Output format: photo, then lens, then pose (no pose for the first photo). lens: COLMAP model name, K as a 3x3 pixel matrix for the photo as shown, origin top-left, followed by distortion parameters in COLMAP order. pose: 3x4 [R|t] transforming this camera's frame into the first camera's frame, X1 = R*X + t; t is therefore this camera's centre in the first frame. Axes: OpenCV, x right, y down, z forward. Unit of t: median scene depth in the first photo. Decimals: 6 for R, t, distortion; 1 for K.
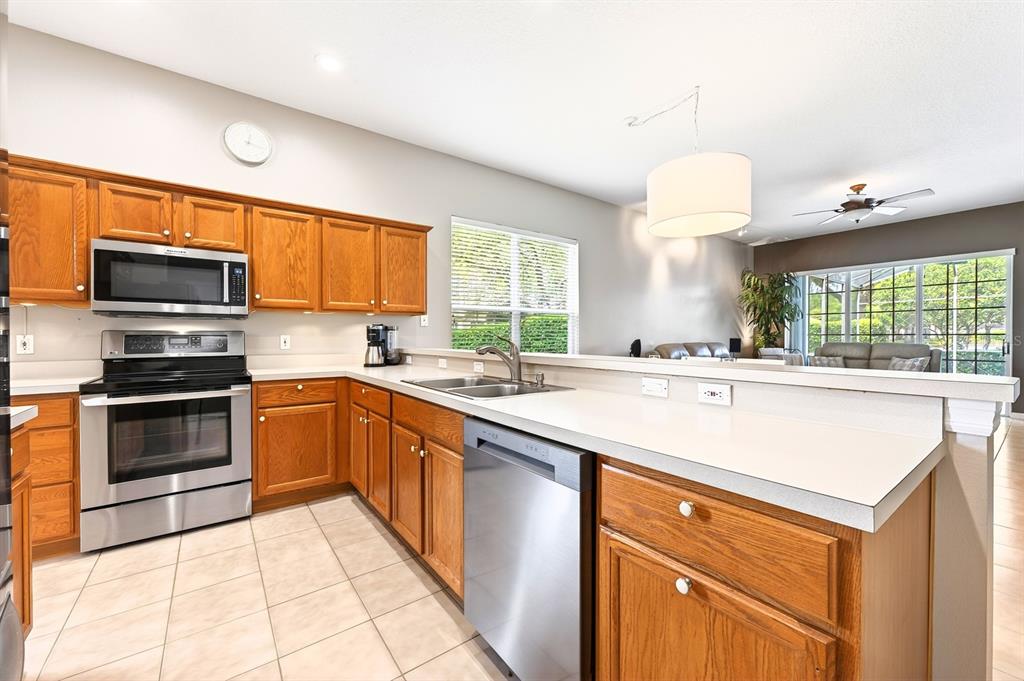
lens RADIAL K [[405.7, 0, 511.2], [0, 405.7, 334.8], [0, 0, 1]] dist [0.002636, 0.000307]
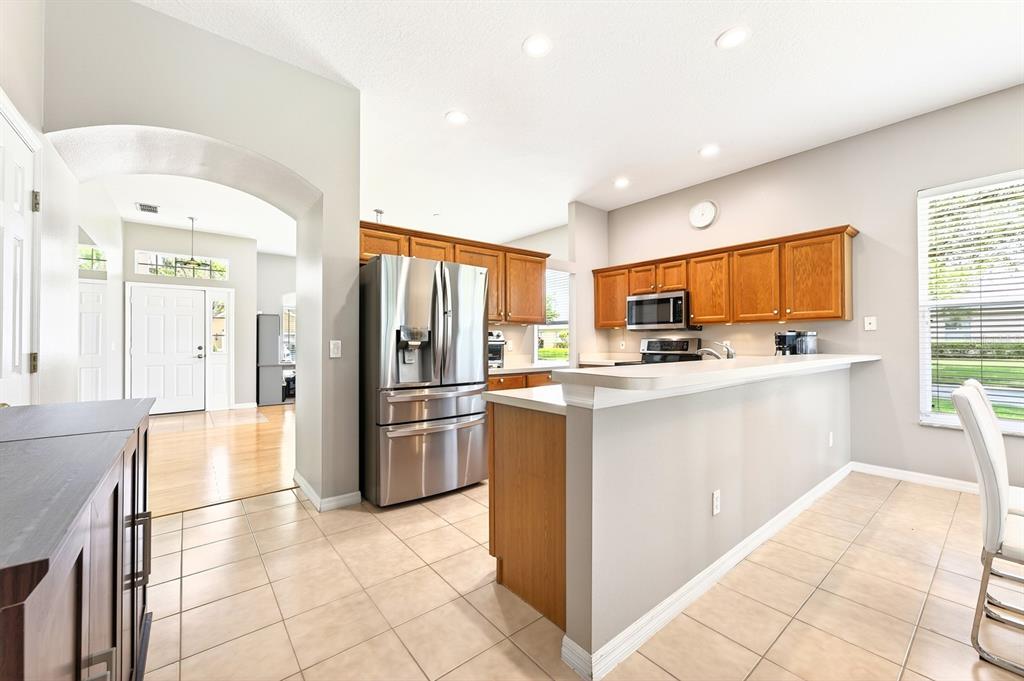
lens RADIAL K [[405.7, 0, 512.6], [0, 405.7, 338.8], [0, 0, 1]] dist [0.002636, 0.000307]
pose [[0.053855, -0.009853, -0.998500, 0.809695], [-0.000147, 0.999951, -0.009875, 0.007552], [0.998549, 0.000679, 0.053850, 0.201725]]
